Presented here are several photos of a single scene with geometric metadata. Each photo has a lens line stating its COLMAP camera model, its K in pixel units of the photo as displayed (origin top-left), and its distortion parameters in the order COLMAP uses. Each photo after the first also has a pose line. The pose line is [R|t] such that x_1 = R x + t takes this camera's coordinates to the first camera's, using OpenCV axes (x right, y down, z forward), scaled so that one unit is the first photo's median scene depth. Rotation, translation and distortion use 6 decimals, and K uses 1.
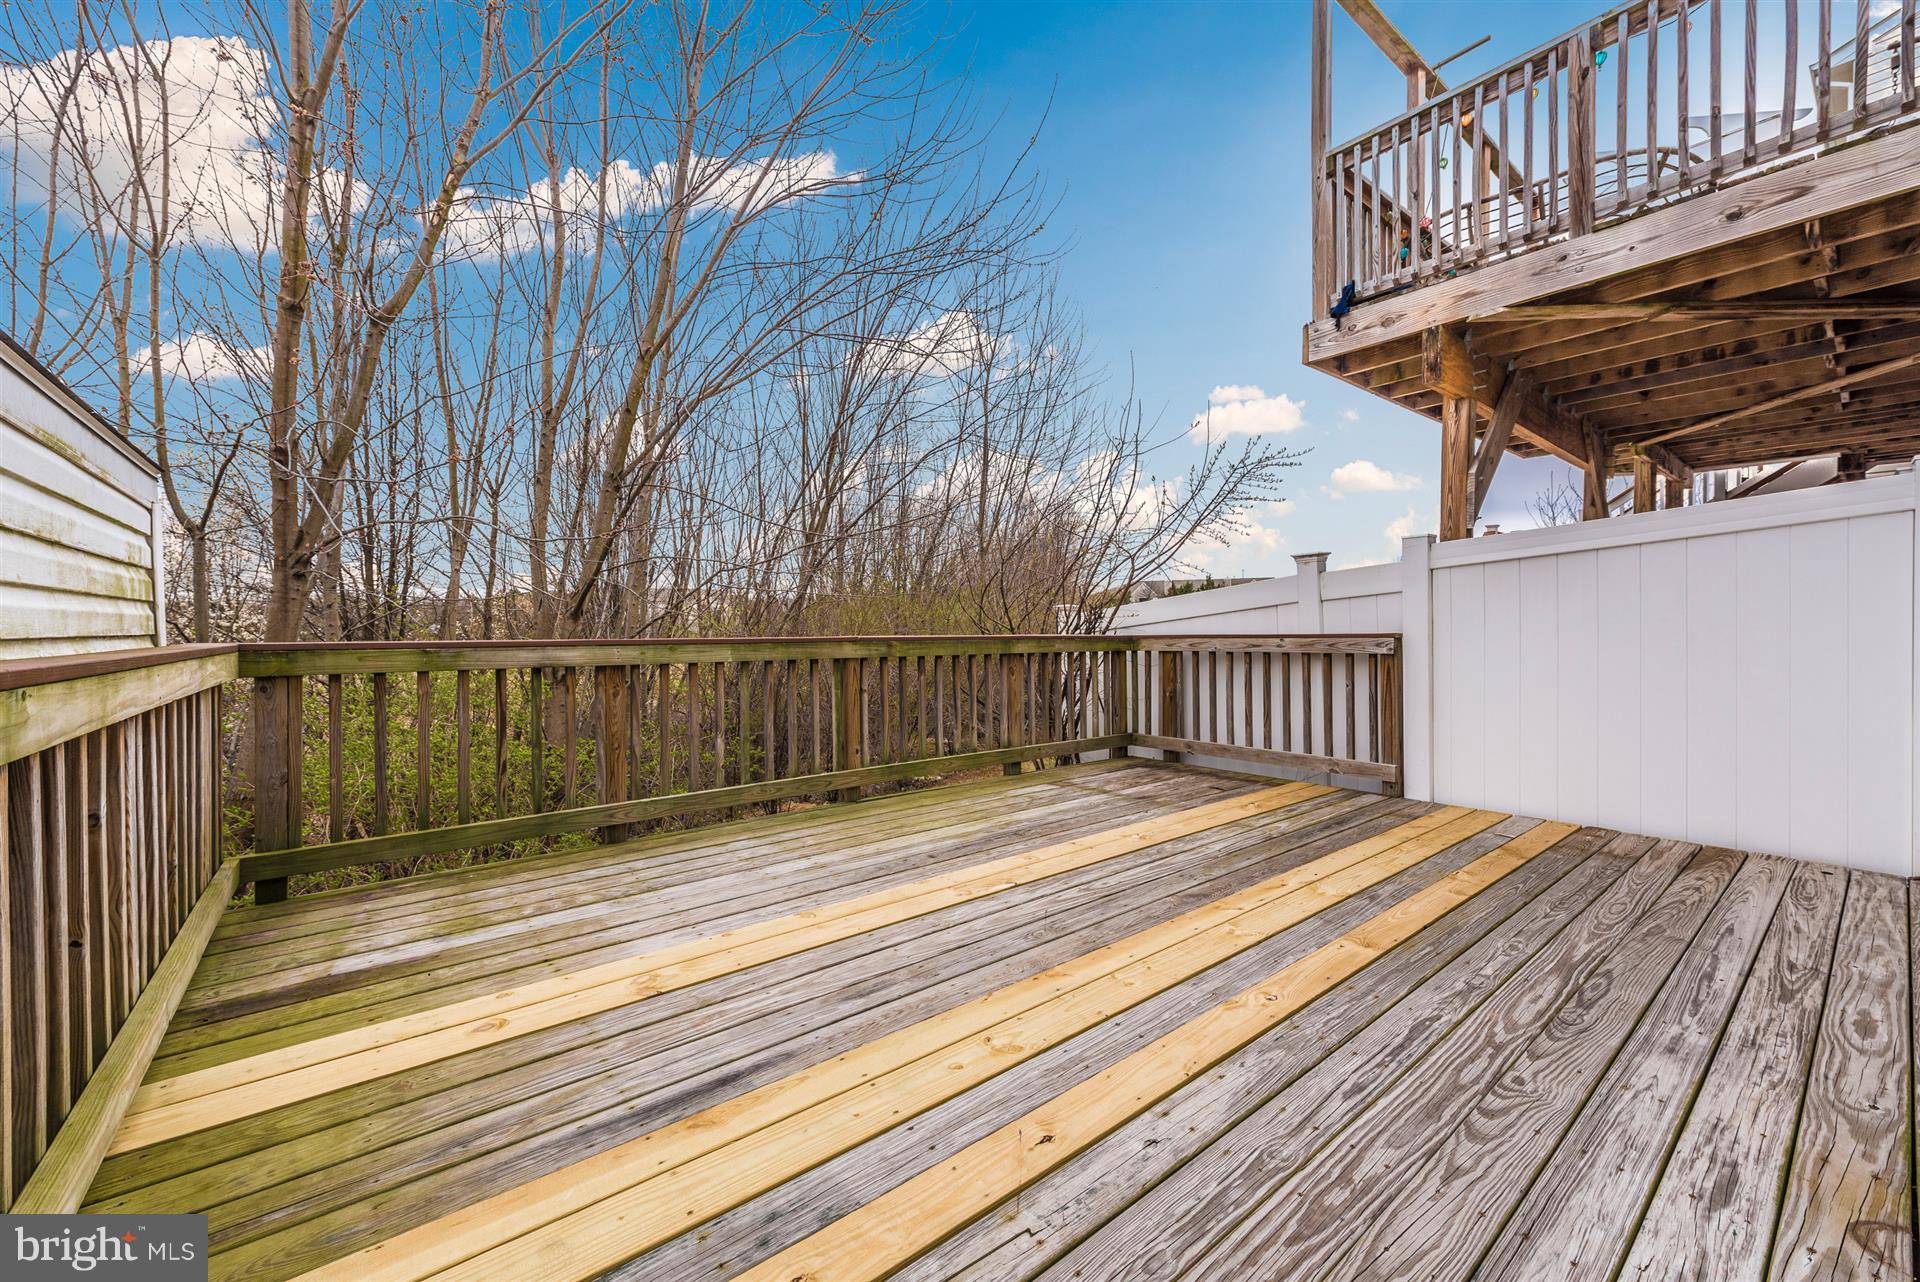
lens RADIAL K [[761.8, 0, 957.4], [0, 761.8, 628.3], [0, 0, 1]] dist [0.011257, -0.000592]
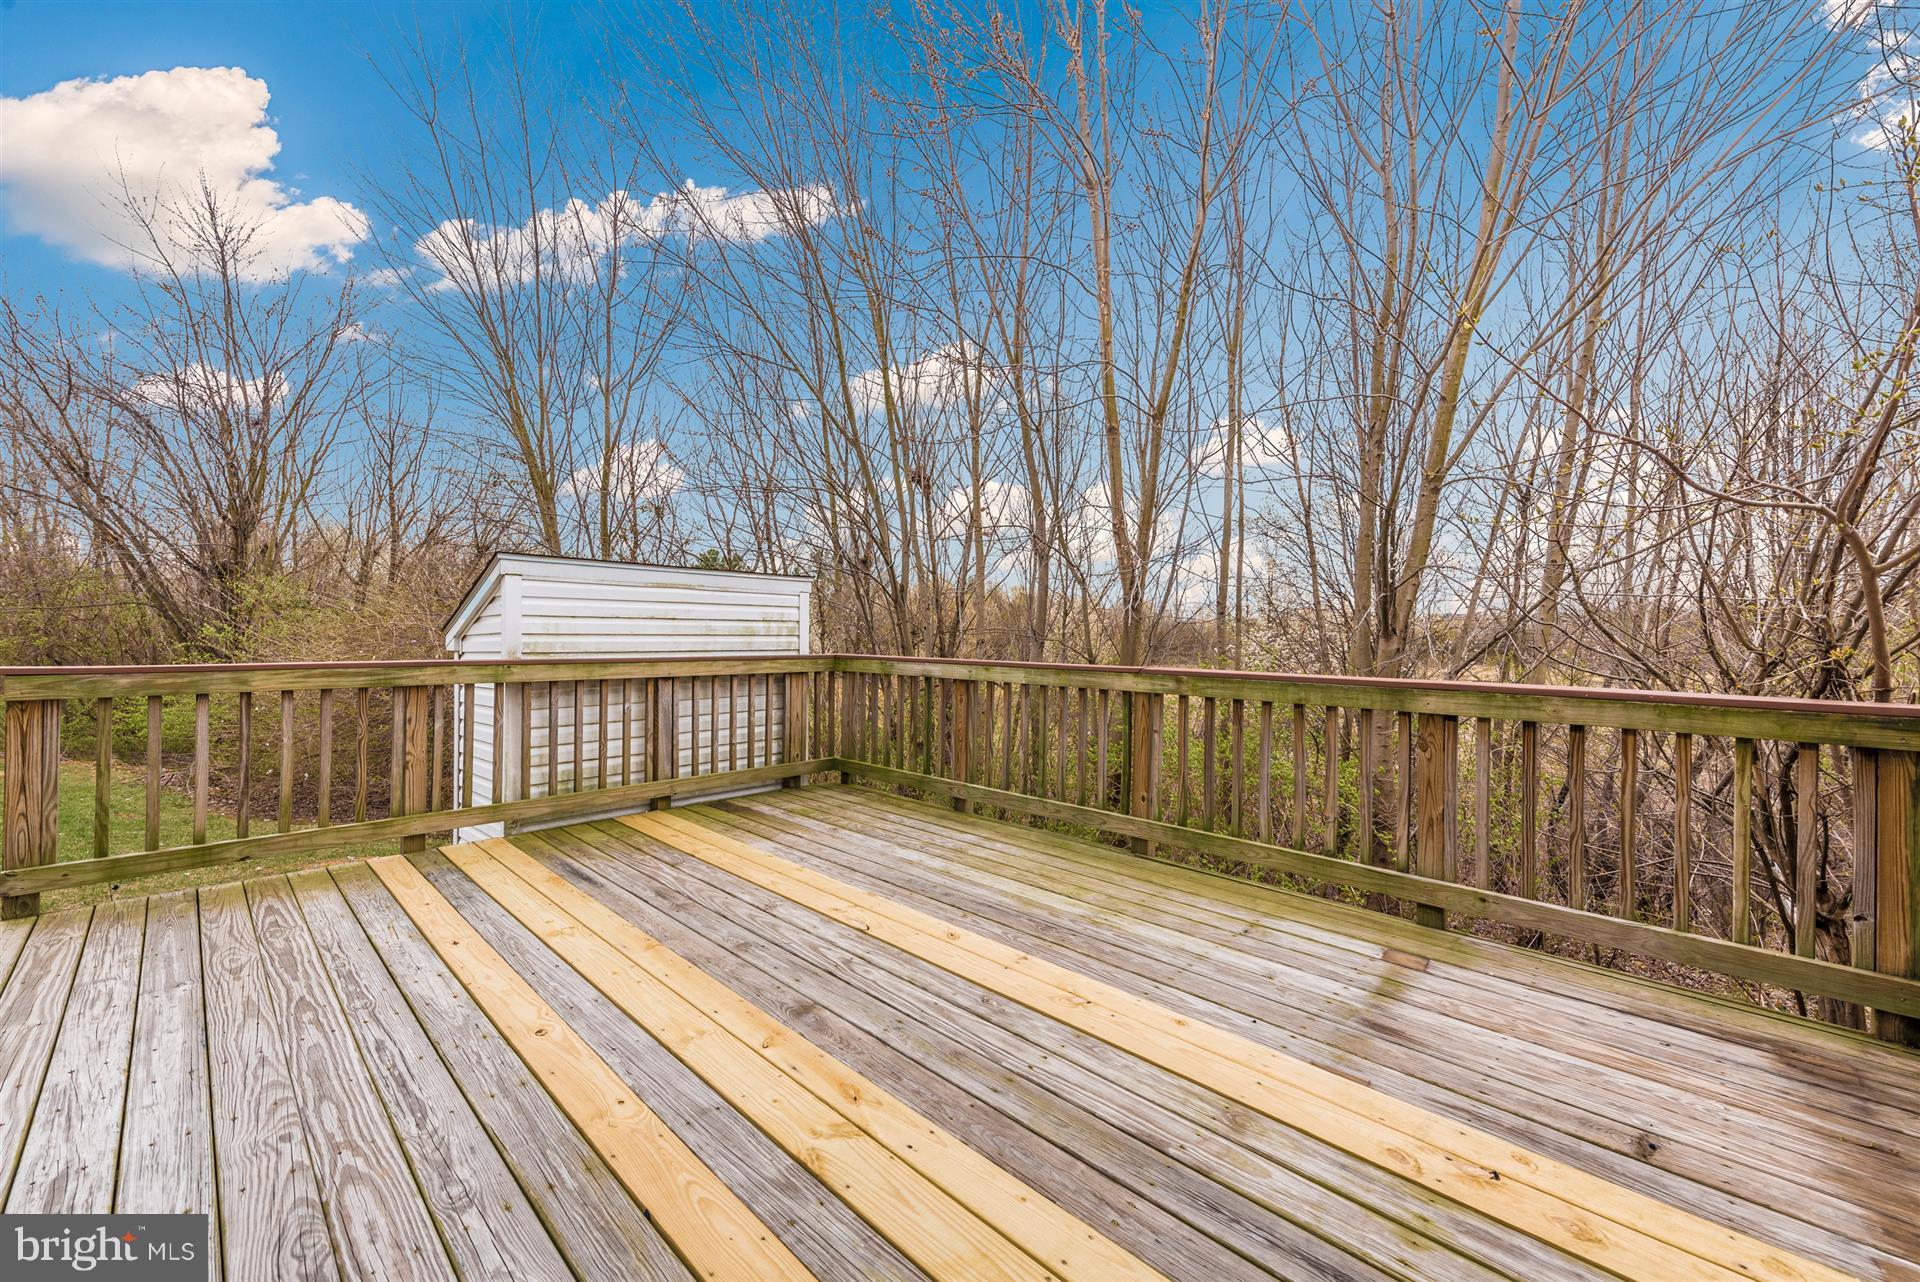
lens RADIAL K [[761.8, 0, 957.4], [0, 761.8, 628.3], [0, 0, 1]] dist [0.011257, -0.000592]
pose [[0.112156, 0.000825, -0.993690, 1.066723], [-0.010931, 0.999940, -0.000403, -0.046973], [0.993630, 0.010907, 0.112158, 1.022748]]
